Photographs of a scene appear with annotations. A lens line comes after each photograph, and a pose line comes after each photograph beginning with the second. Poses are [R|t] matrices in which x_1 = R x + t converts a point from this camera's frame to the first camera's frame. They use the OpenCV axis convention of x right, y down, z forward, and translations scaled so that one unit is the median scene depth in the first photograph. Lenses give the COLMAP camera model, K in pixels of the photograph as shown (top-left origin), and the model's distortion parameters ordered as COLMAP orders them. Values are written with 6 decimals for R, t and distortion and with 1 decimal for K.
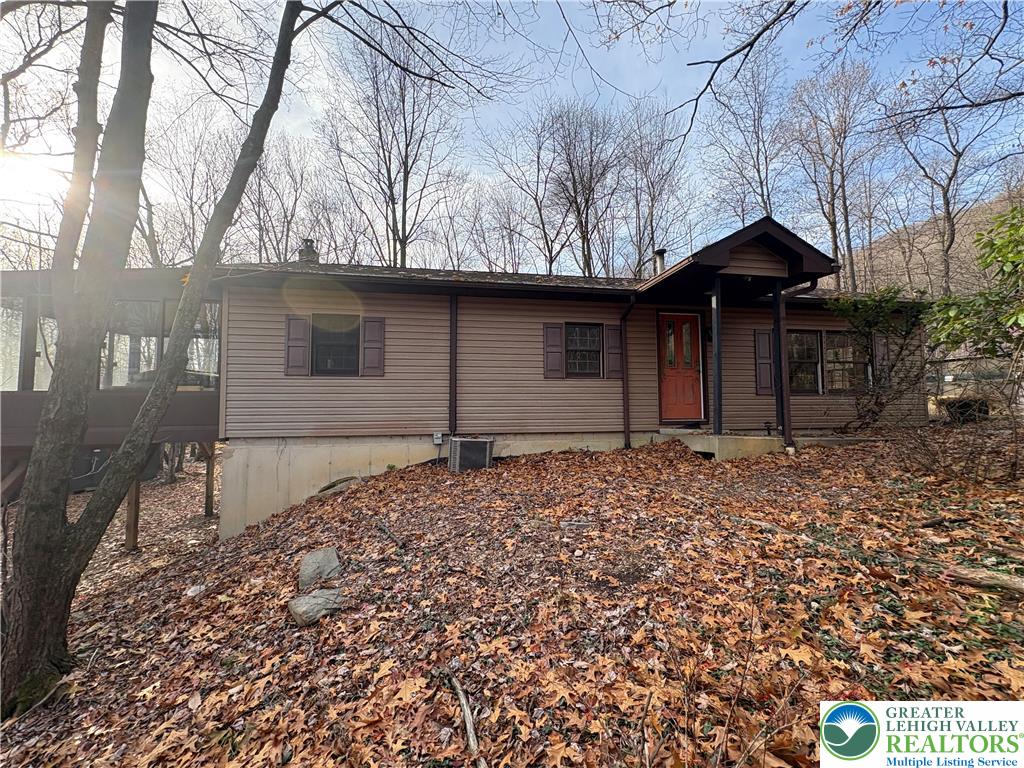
lens RADIAL K [[406.7, 0, 512.6], [0, 406.7, 384.6], [0, 0, 1]] dist [0.001134, 0.000014]
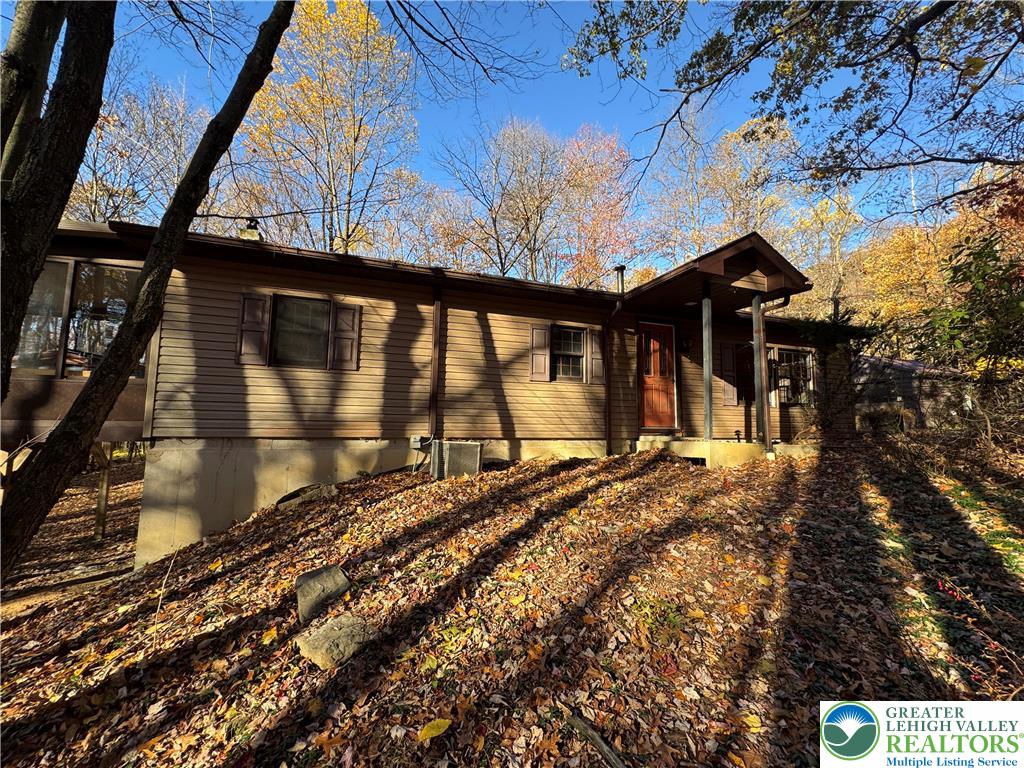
lens RADIAL K [[406.4, 0, 512.0], [0, 406.4, 384.0], [0, 0, 1]] dist [0.003413, 0.000368]
pose [[0.985004, 0.036671, 0.168587, -0.139432], [-0.029788, 0.998623, -0.043179, 0.038926], [-0.169938, 0.037509, 0.984741, 0.078806]]
